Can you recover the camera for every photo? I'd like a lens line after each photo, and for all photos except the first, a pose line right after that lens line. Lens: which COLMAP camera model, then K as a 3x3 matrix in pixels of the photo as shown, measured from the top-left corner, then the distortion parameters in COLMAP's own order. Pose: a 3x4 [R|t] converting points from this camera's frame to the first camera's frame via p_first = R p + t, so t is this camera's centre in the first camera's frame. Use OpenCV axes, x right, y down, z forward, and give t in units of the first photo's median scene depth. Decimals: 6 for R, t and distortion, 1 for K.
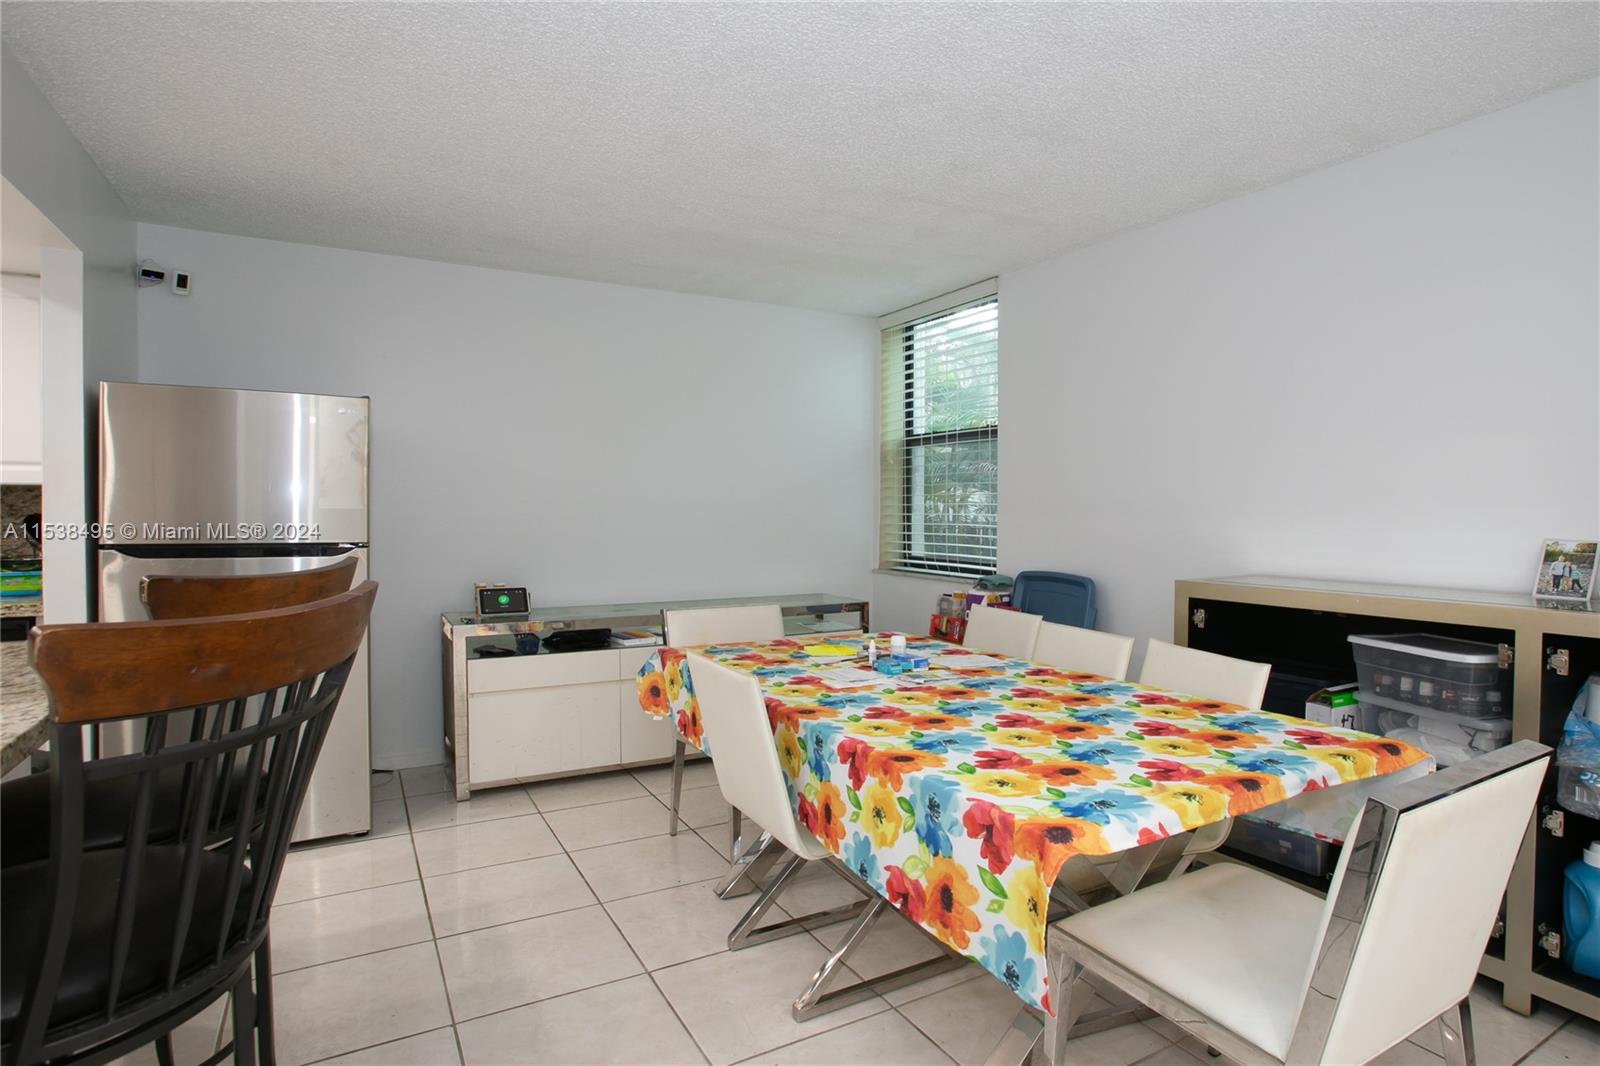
lens RADIAL K [[828.3, 0, 801.6], [0, 828.3, 525.4], [0, 0, 1]] dist [-0.025011, -0.000143]
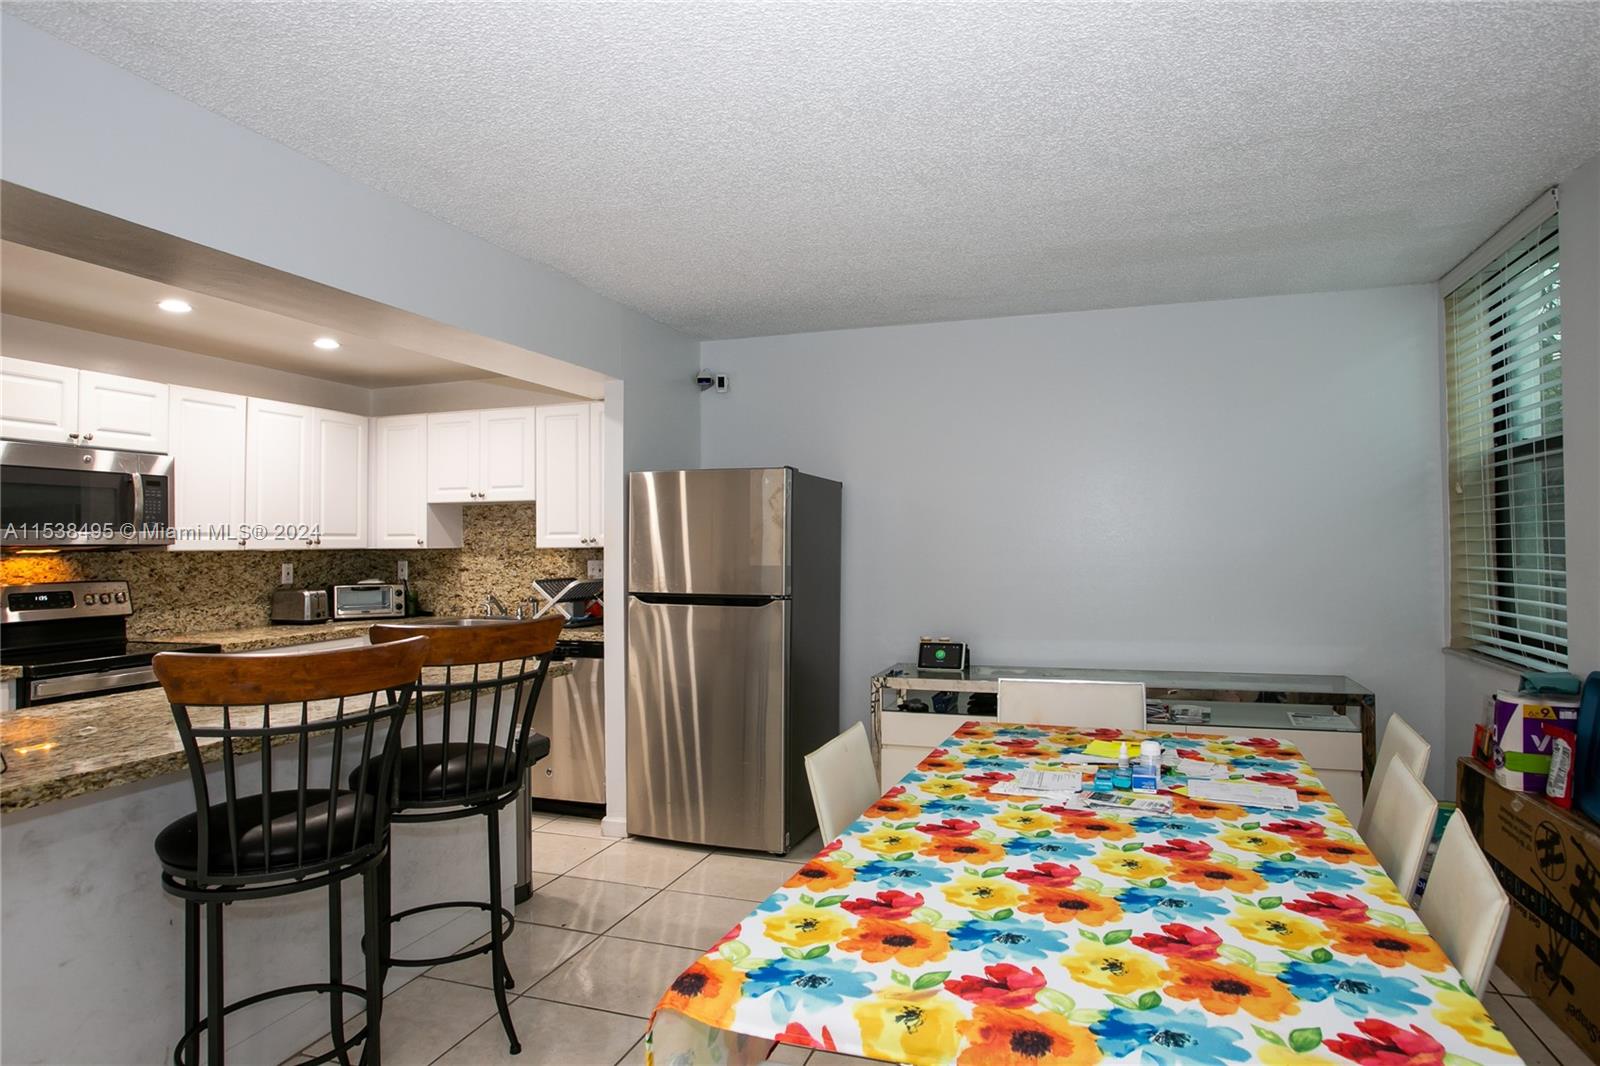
lens RADIAL K [[897.6, 0, 806.8], [0, 897.6, 540.3], [0, 0, 1]] dist [-0.003813, 0.000390]
pose [[0.667460, -0.011067, -0.744563, 0.438351], [-0.003625, 0.999829, -0.018110, -0.028829], [0.744637, 0.014787, 0.667306, 0.182586]]
